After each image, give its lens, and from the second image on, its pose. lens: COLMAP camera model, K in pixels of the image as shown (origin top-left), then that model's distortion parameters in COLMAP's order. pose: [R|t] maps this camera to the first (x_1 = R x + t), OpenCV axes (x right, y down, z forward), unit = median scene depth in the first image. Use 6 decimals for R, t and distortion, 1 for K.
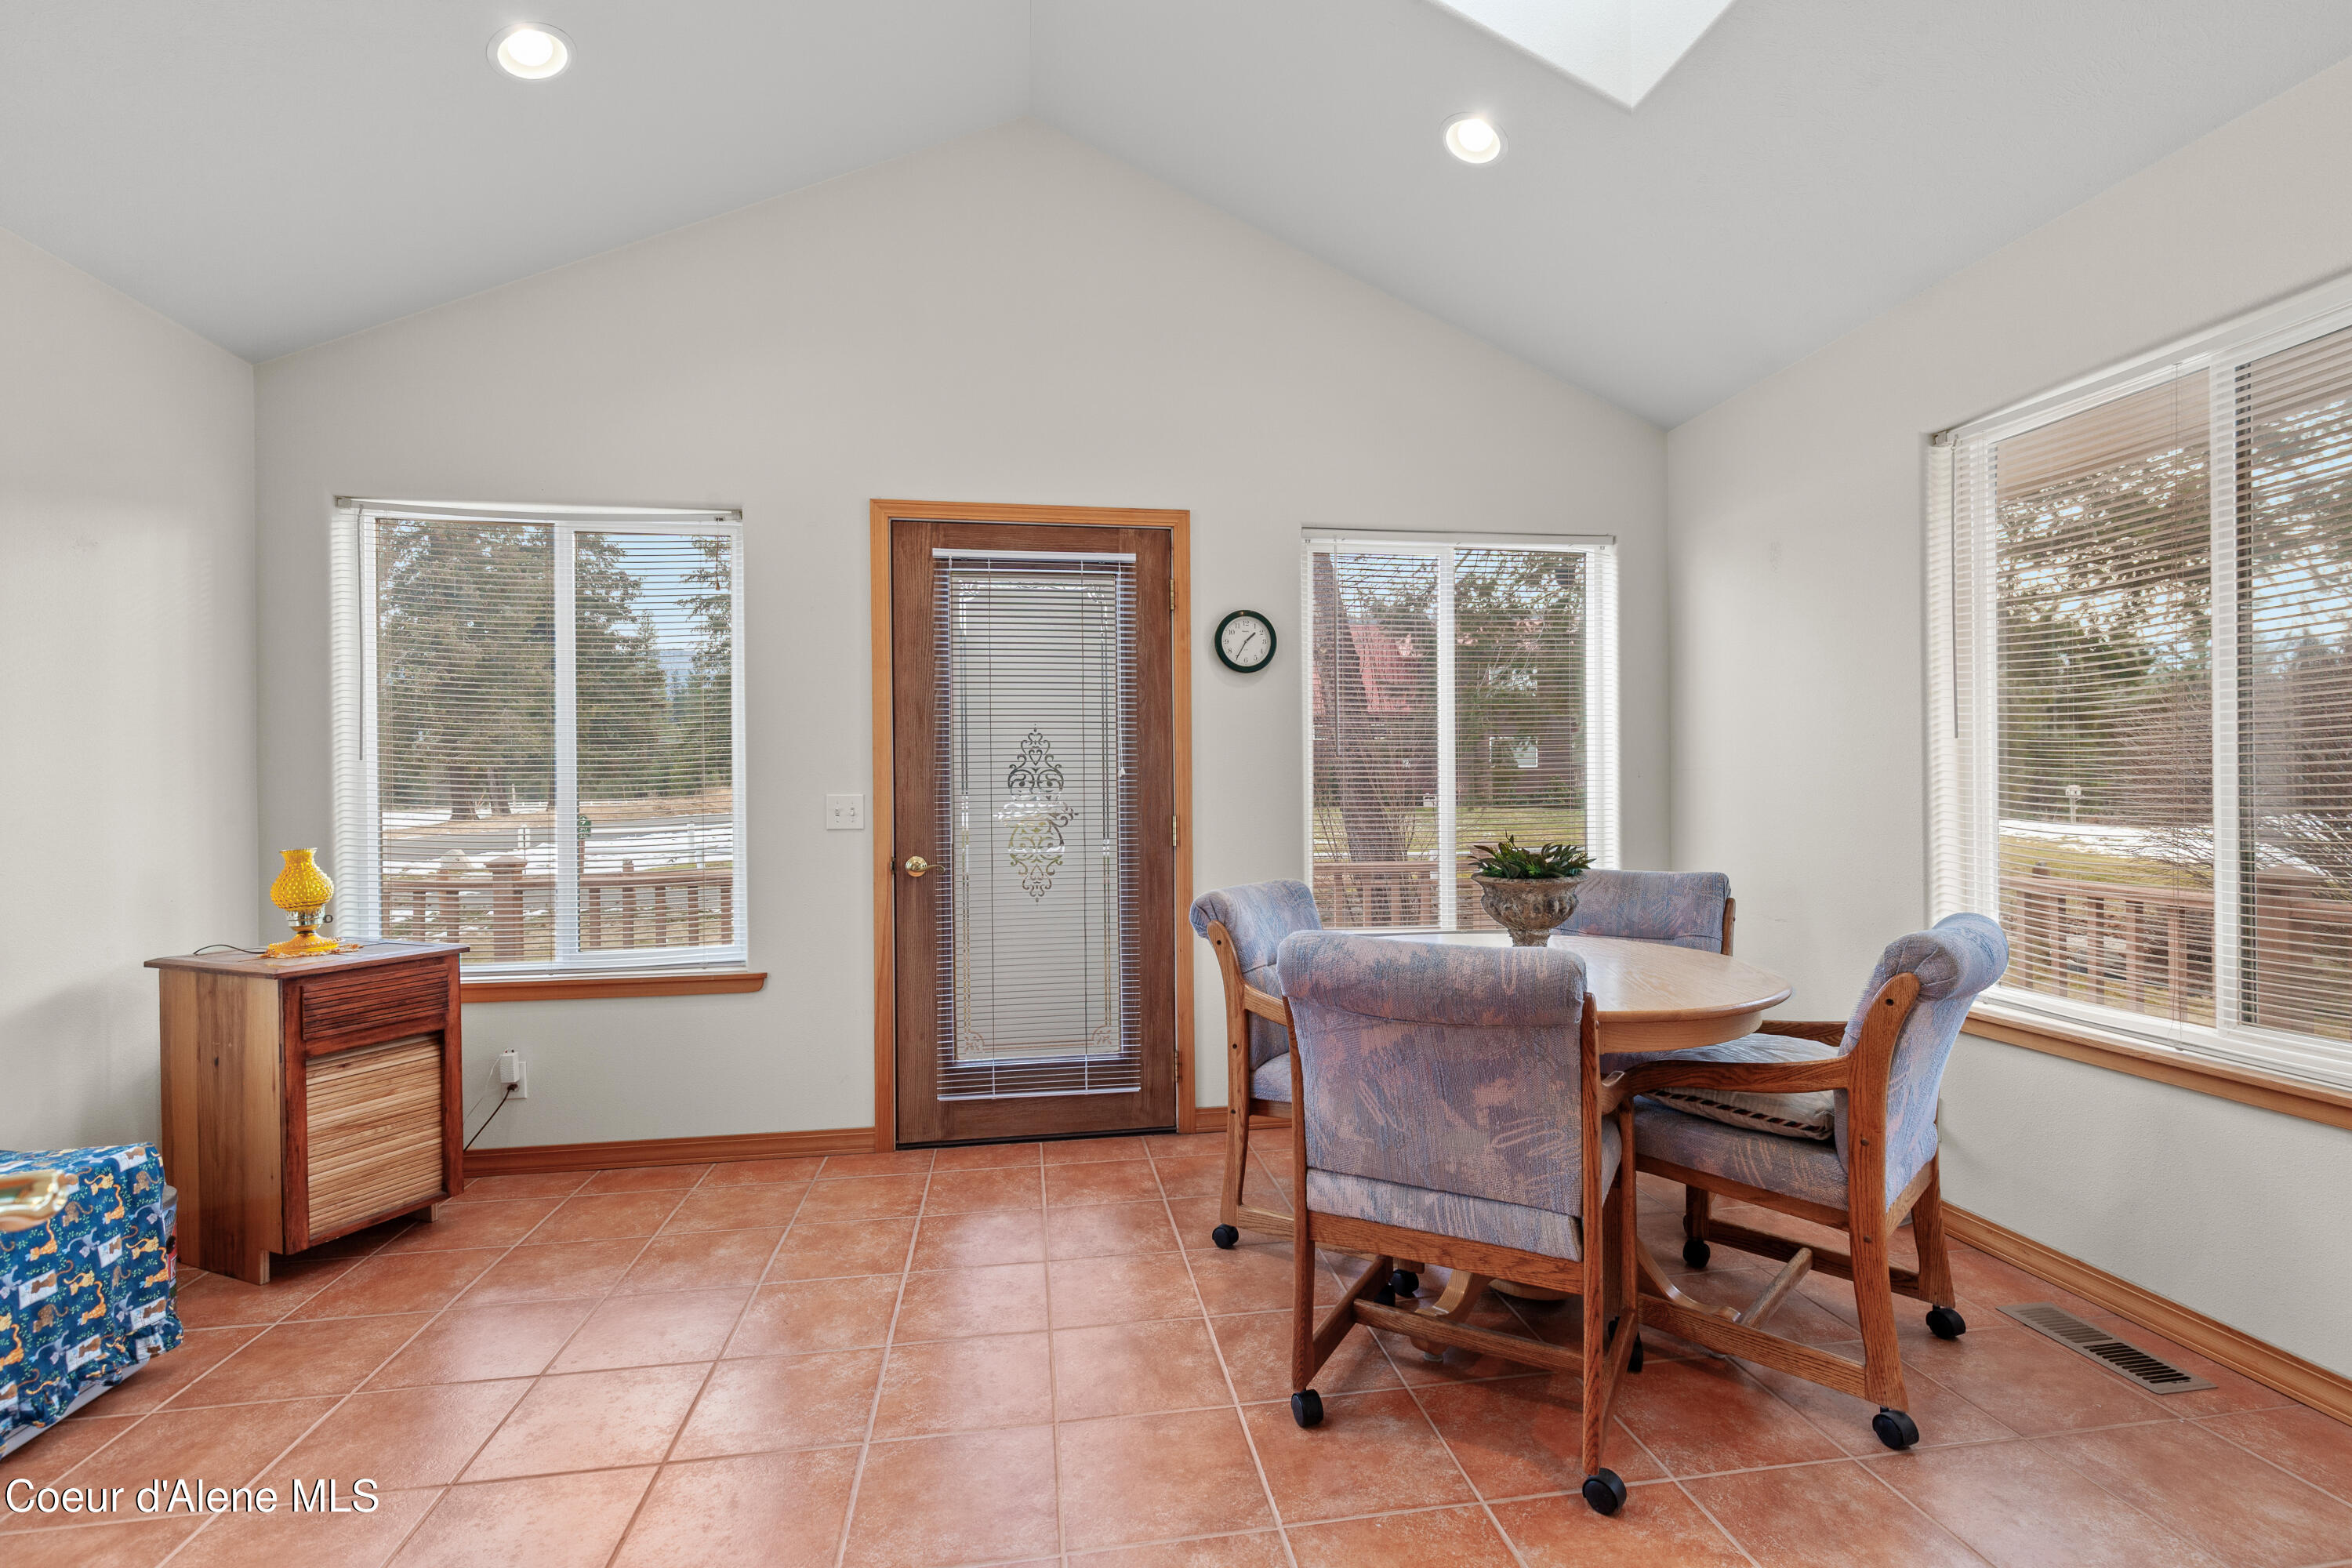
lens RADIAL K [[1066.3, 0, 1207.2], [0, 1066.3, 794.3], [0, 0, 1]] dist [0.017860, -0.011278]
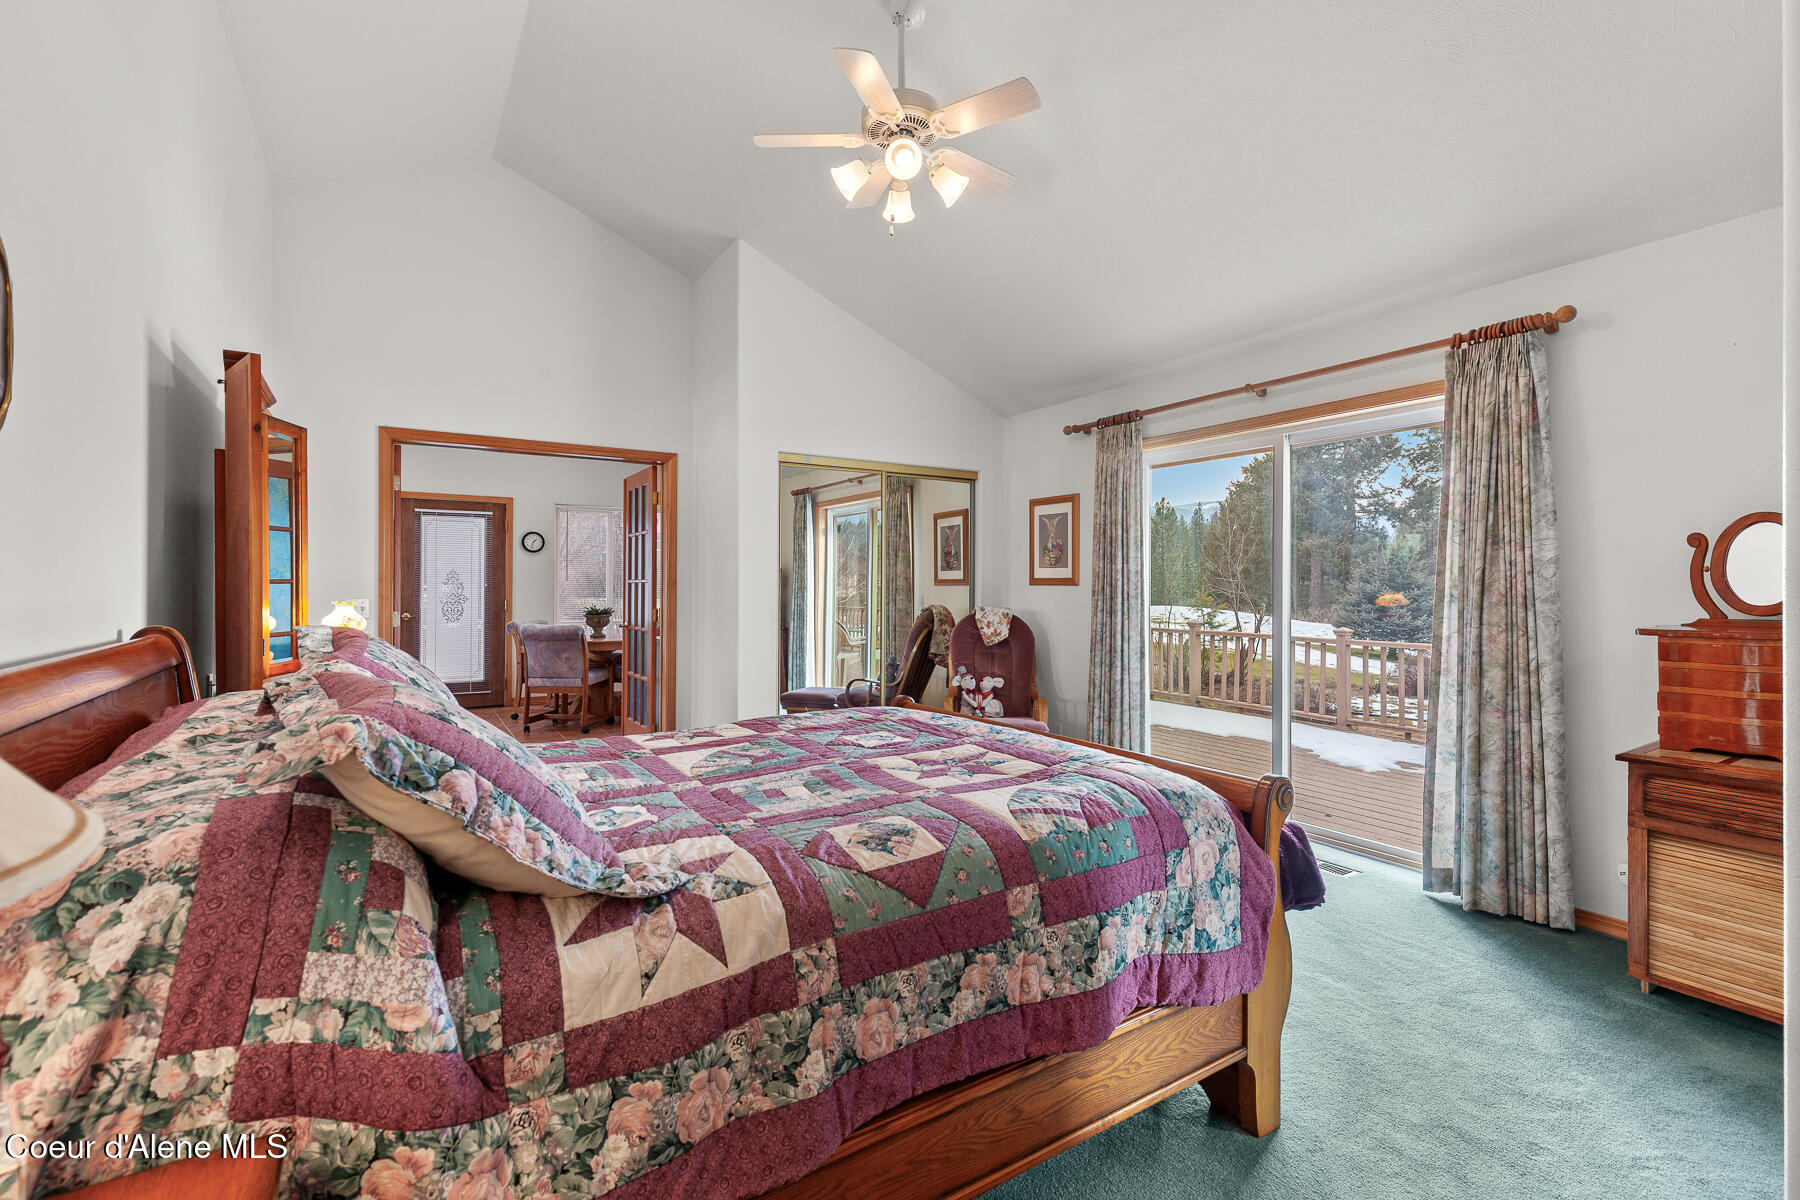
lens RADIAL K [[805.8, 0, 914.1], [0, 805.8, 594.8], [0, 0, 1]] dist [0.004929, 0.000610]
pose [[0.922396, 0.016324, 0.385899, 0.162927], [-0.017794, 0.999842, 0.000236, -0.016208], [-0.385834, -0.007084, 0.922541, -1.628950]]
